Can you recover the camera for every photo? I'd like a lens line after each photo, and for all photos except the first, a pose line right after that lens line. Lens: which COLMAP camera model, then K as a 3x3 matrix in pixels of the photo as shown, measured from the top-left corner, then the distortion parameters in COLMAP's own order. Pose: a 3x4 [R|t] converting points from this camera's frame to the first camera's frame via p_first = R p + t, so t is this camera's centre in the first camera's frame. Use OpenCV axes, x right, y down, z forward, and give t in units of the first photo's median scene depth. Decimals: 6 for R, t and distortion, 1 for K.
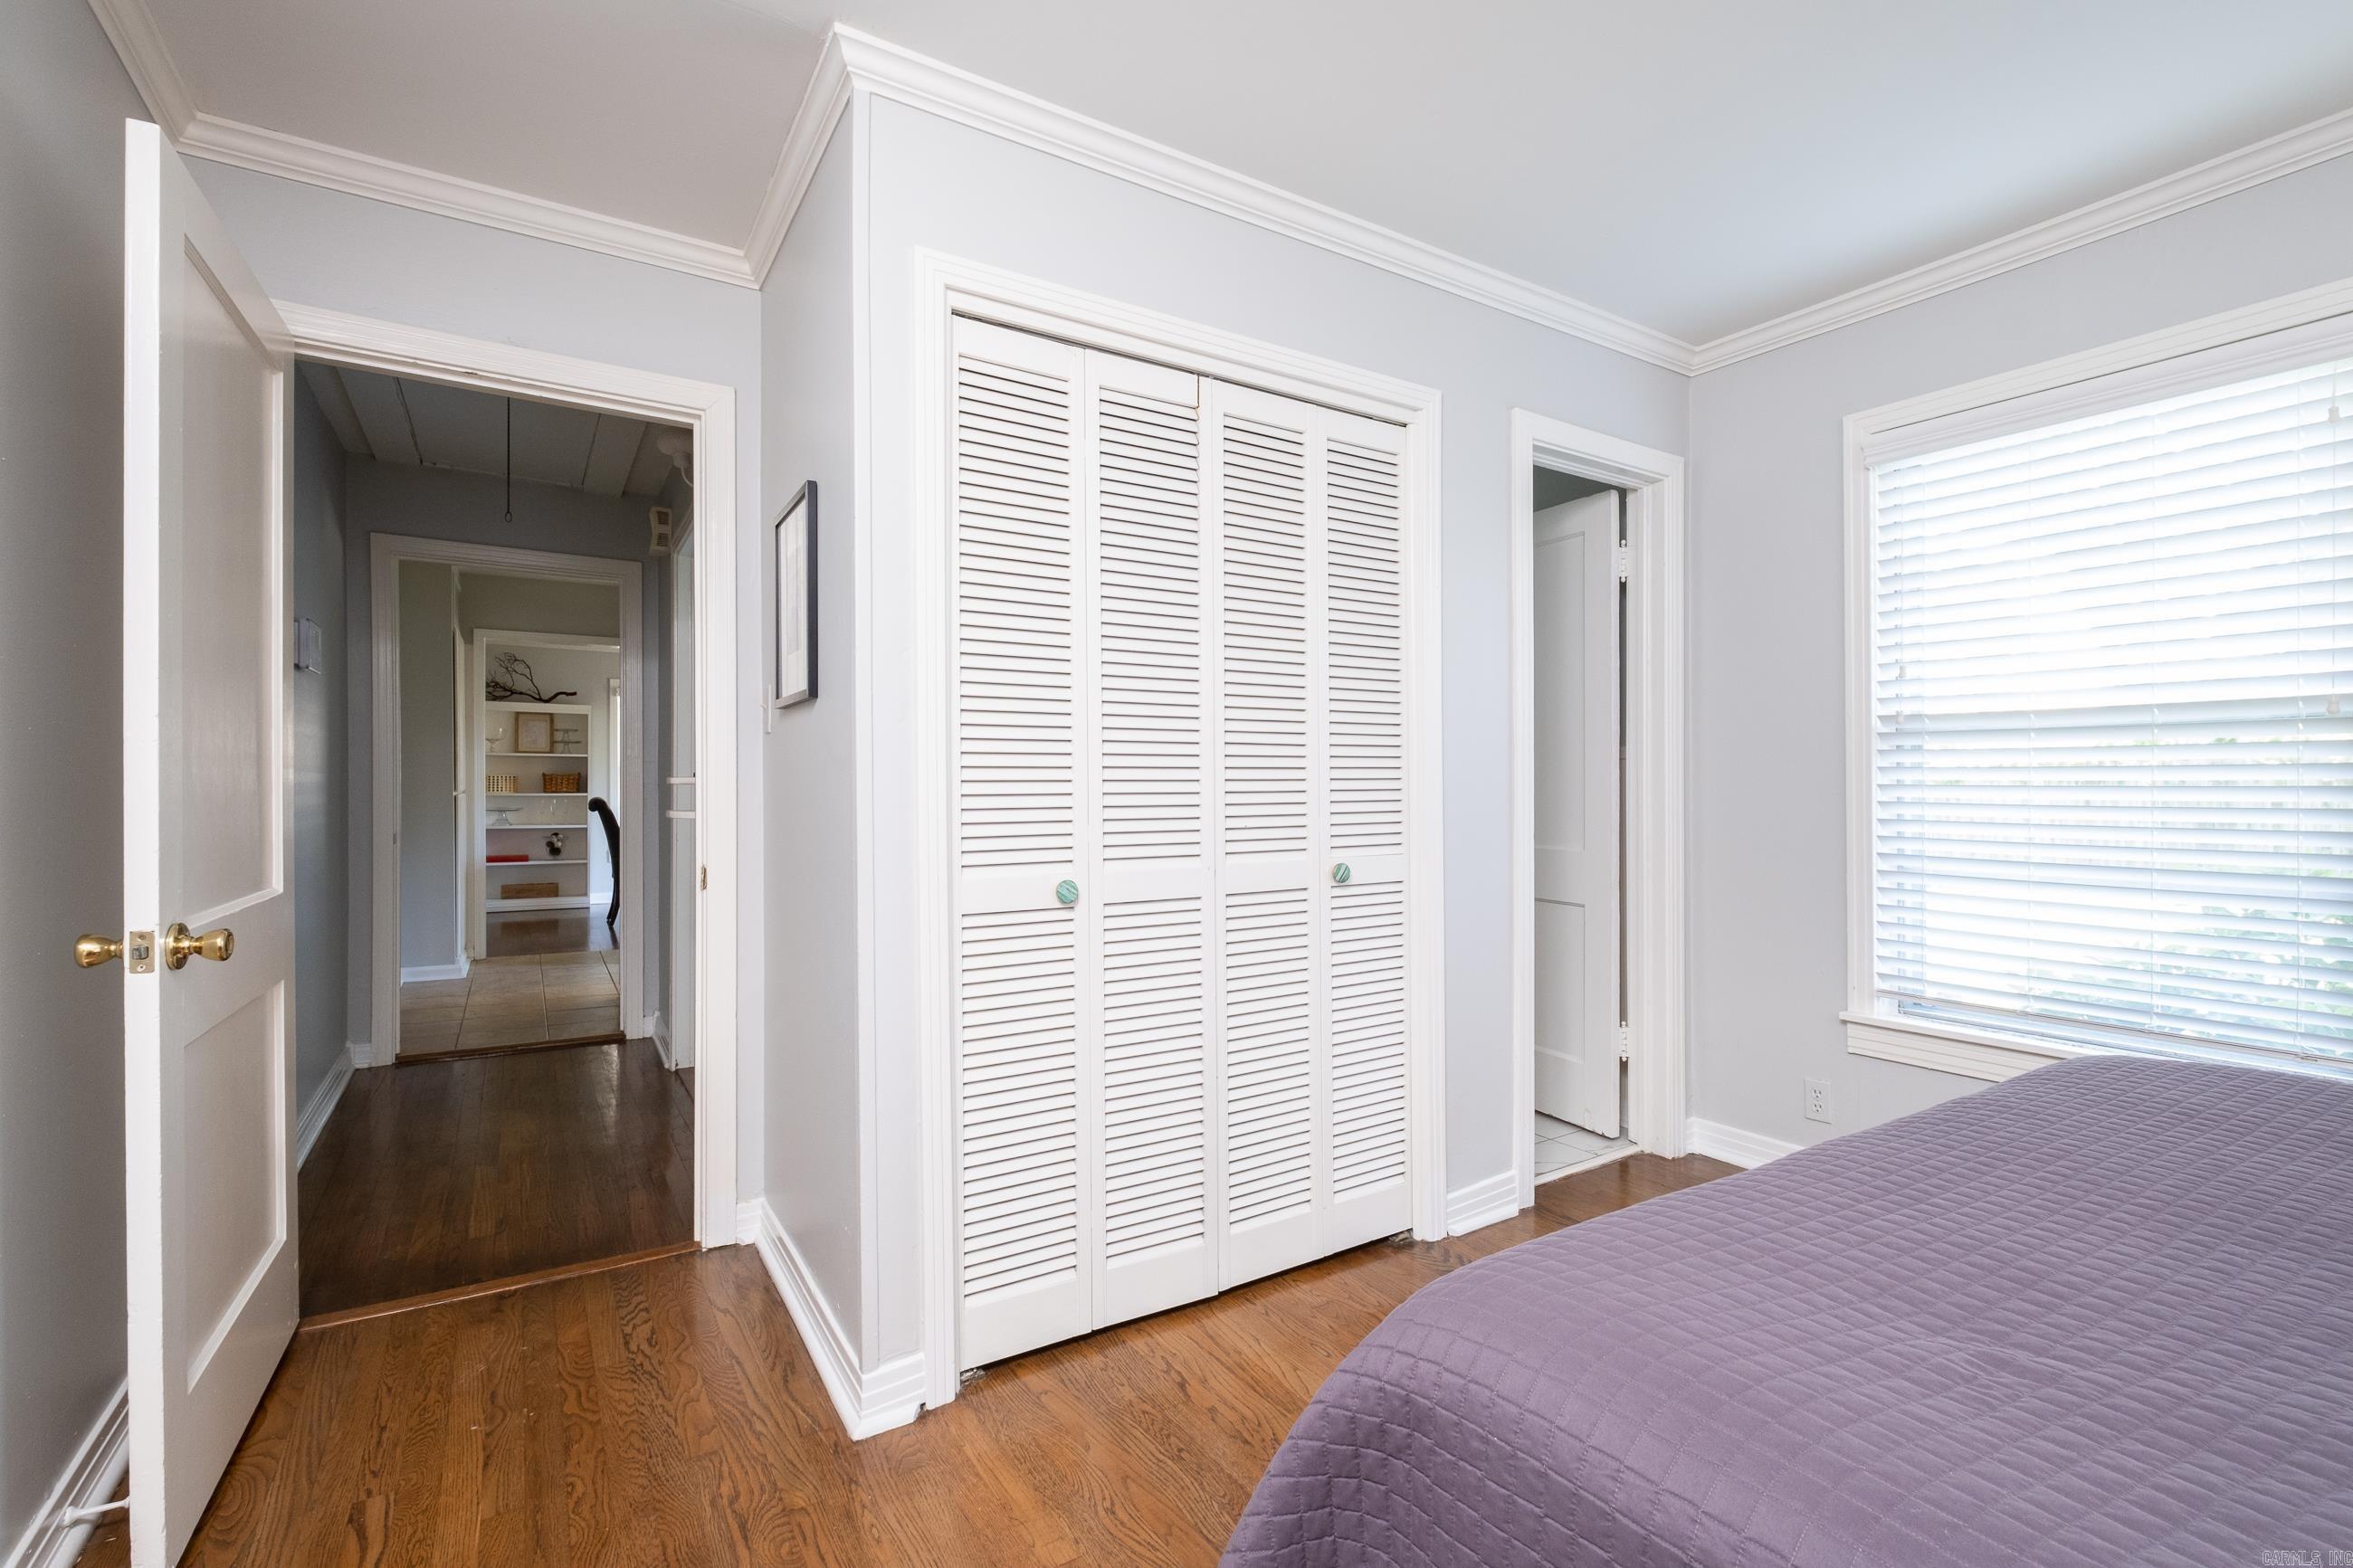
lens RADIAL K [[1025.2, 0, 1176.5], [0, 1025.2, 784.0], [0, 0, 1]] dist [-0.002379, 0.000120]
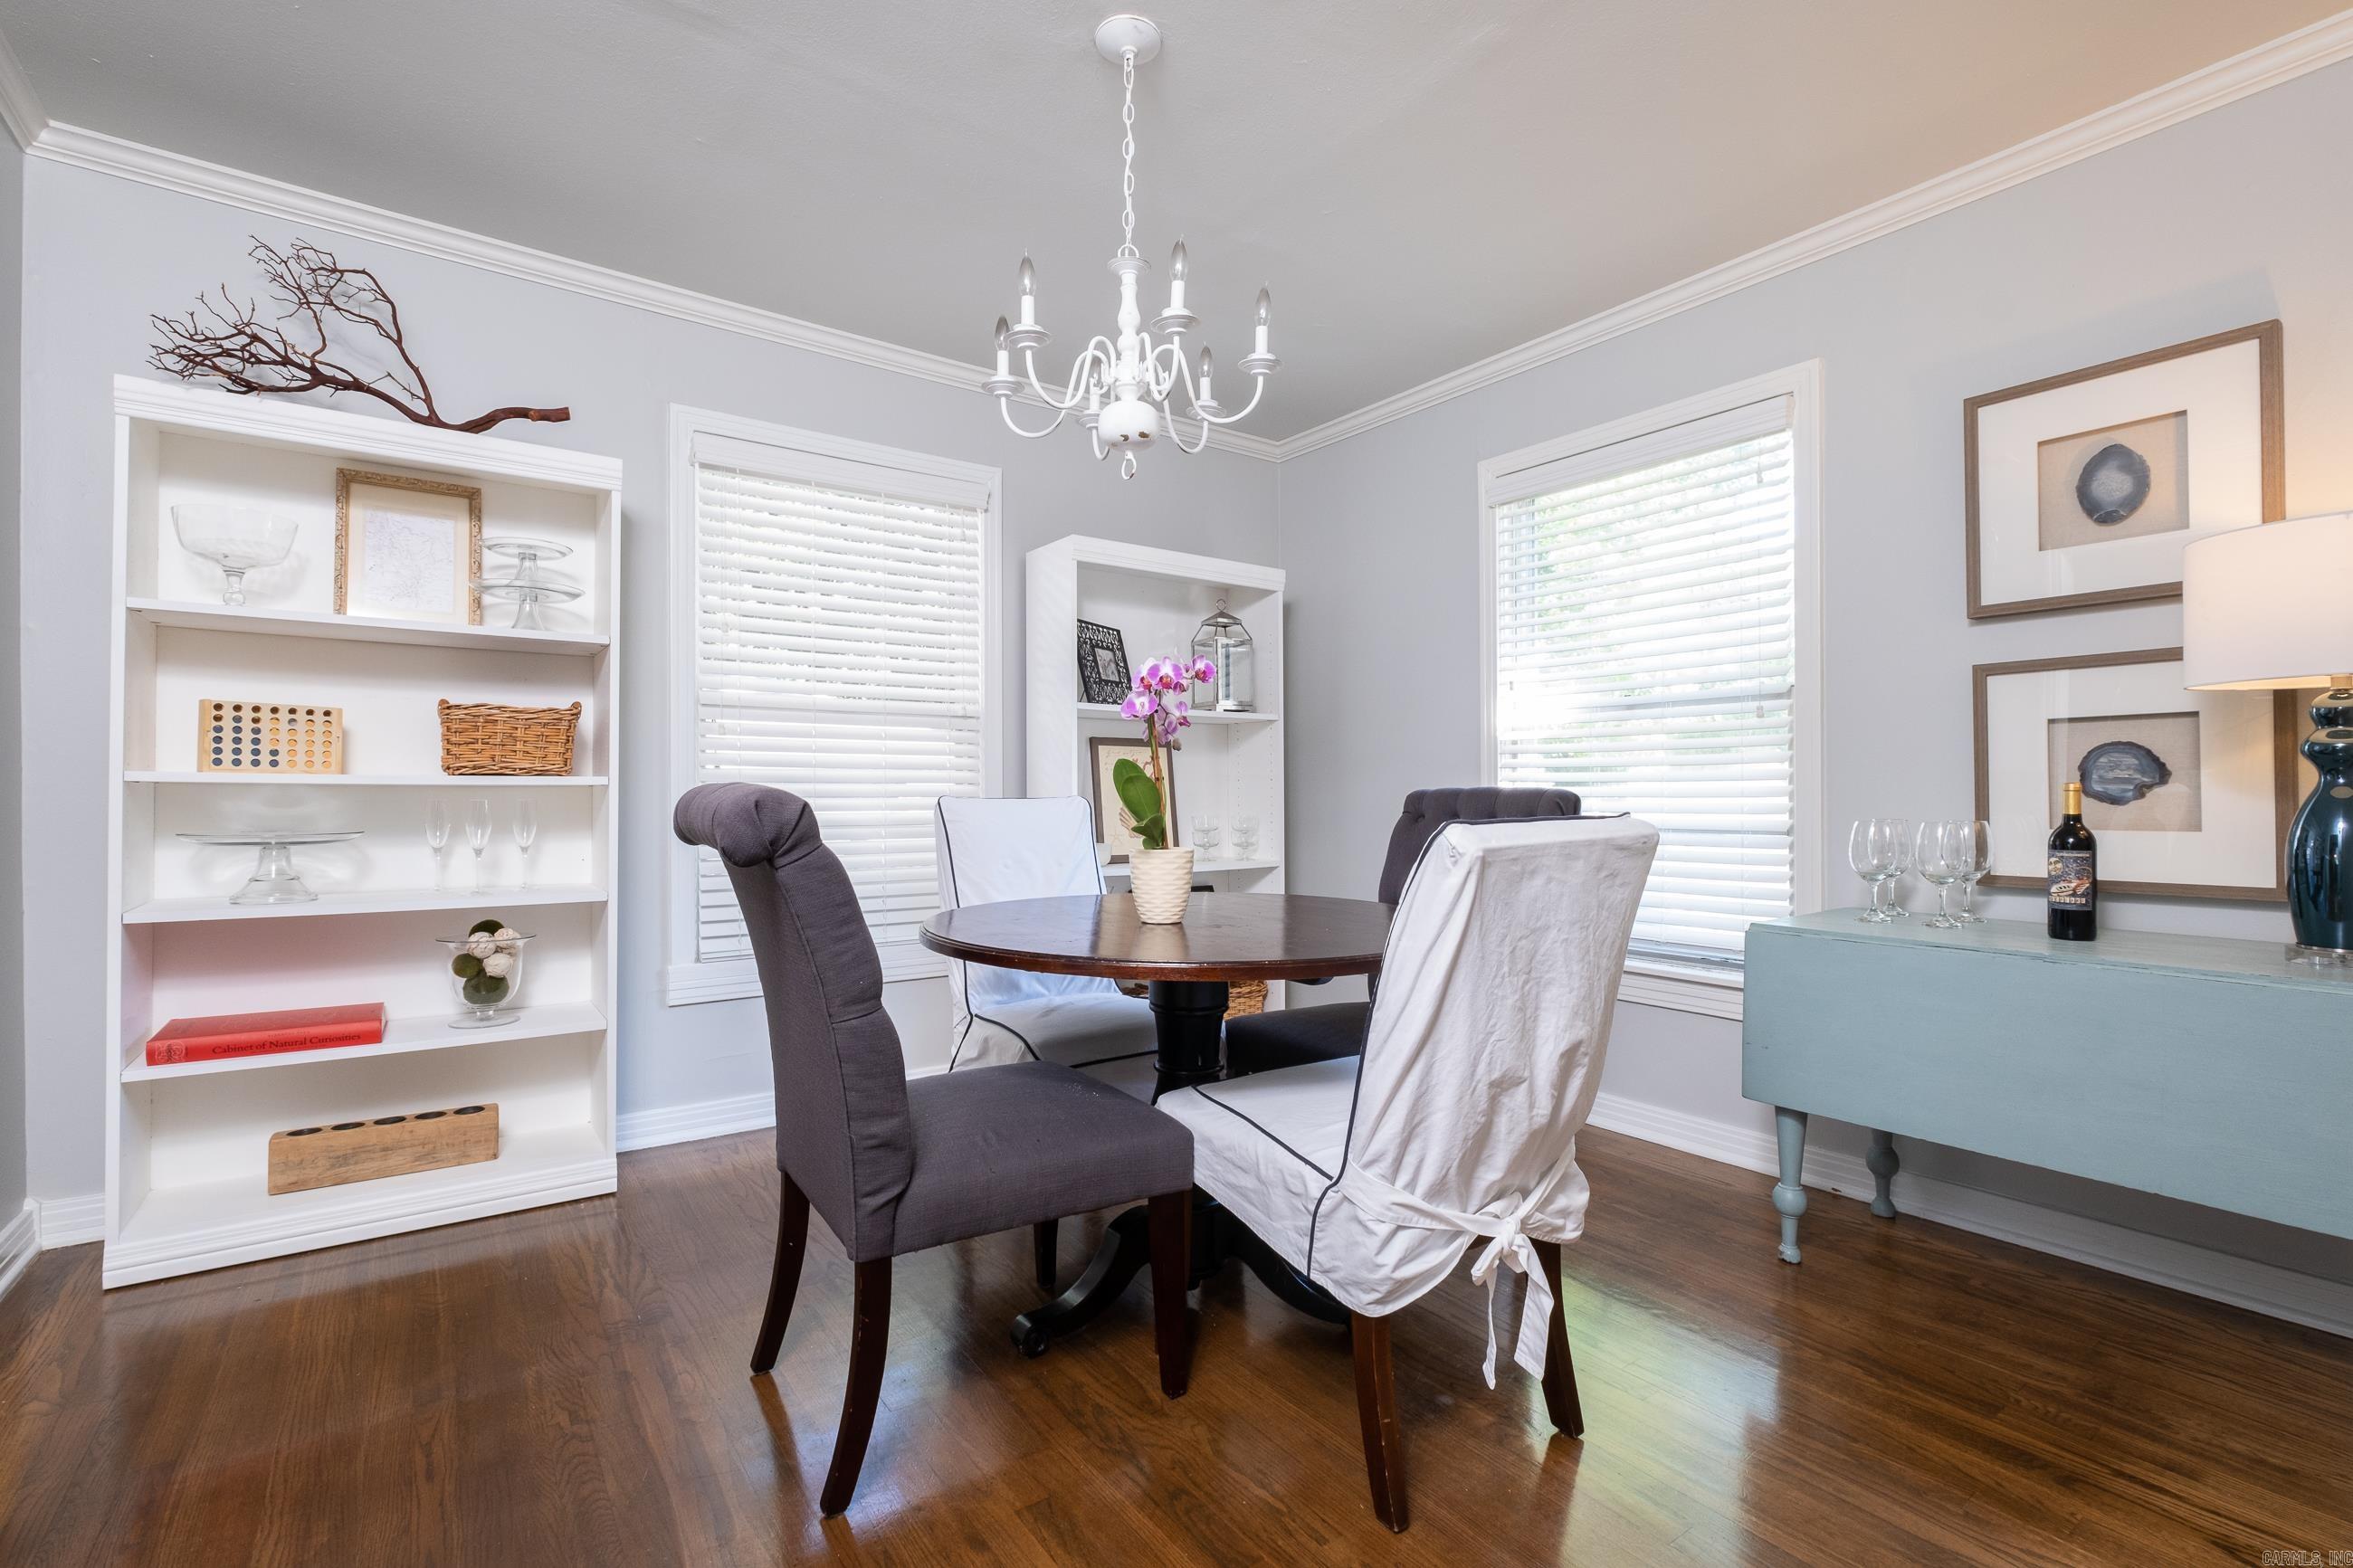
lens RADIAL K [[1008.7, 0, 1149.4], [0, 1008.7, 785.8], [0, 0, 1]] dist [-0.003561, -0.000188]
pose [[0.998467, 0.001632, 0.055327, -0.454929], [-0.001263, 0.999977, -0.006708, 0.013634], [-0.055336, 0.006627, 0.998446, 0.738222]]
